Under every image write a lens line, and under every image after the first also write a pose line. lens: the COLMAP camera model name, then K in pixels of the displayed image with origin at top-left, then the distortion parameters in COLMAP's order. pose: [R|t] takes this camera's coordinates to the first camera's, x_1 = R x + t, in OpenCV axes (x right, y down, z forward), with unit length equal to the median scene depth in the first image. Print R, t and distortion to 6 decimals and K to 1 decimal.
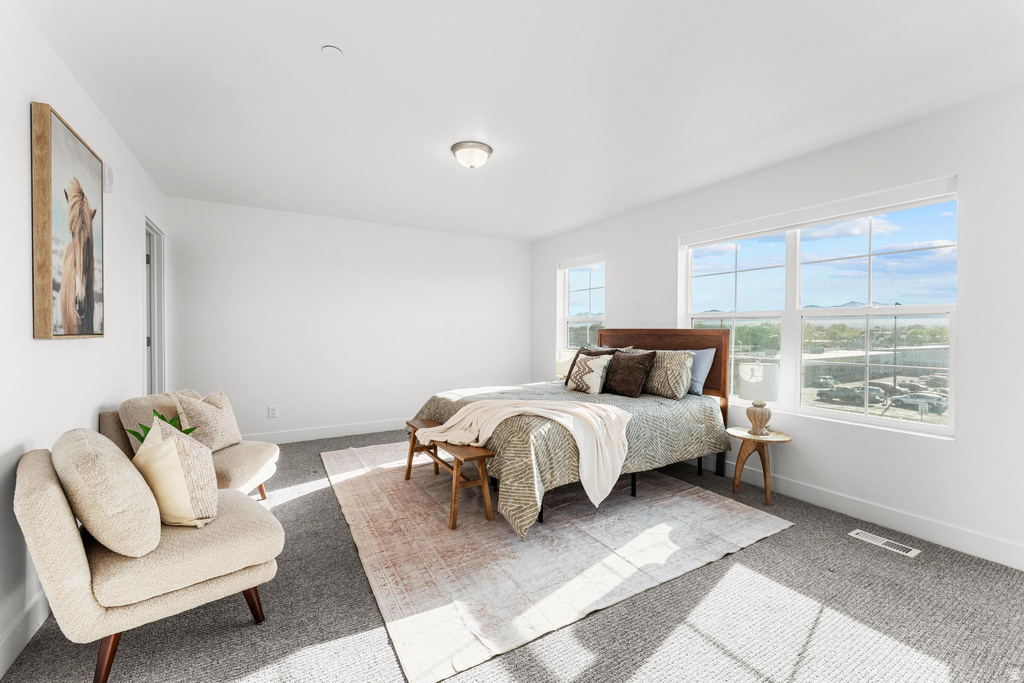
lens RADIAL K [[422.2, 0, 511.2], [0, 422.2, 337.0], [0, 0, 1]] dist [0.002343, 0.000166]
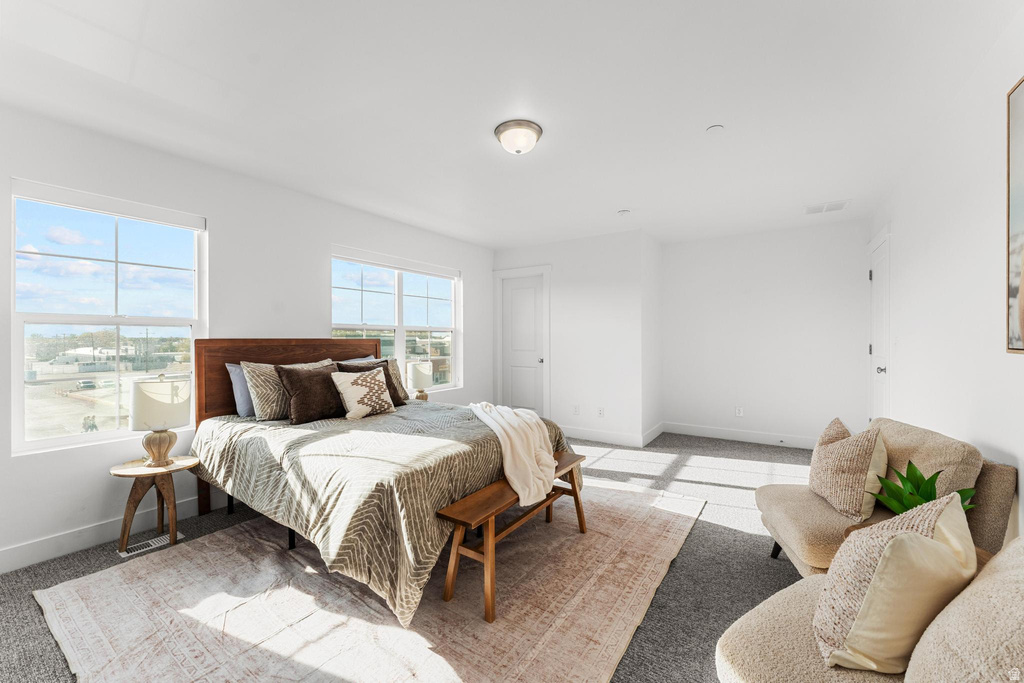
lens RADIAL K [[399.6, 0, 512.0], [0, 399.6, 341.5], [0, 0, 1]] dist [-0.001995, -0.000172]
pose [[-0.428649, -0.007804, 0.903437, -0.827395], [0.015623, 0.999749, 0.016049, -0.029013], [-0.903336, 0.020993, -0.428419, 1.370584]]
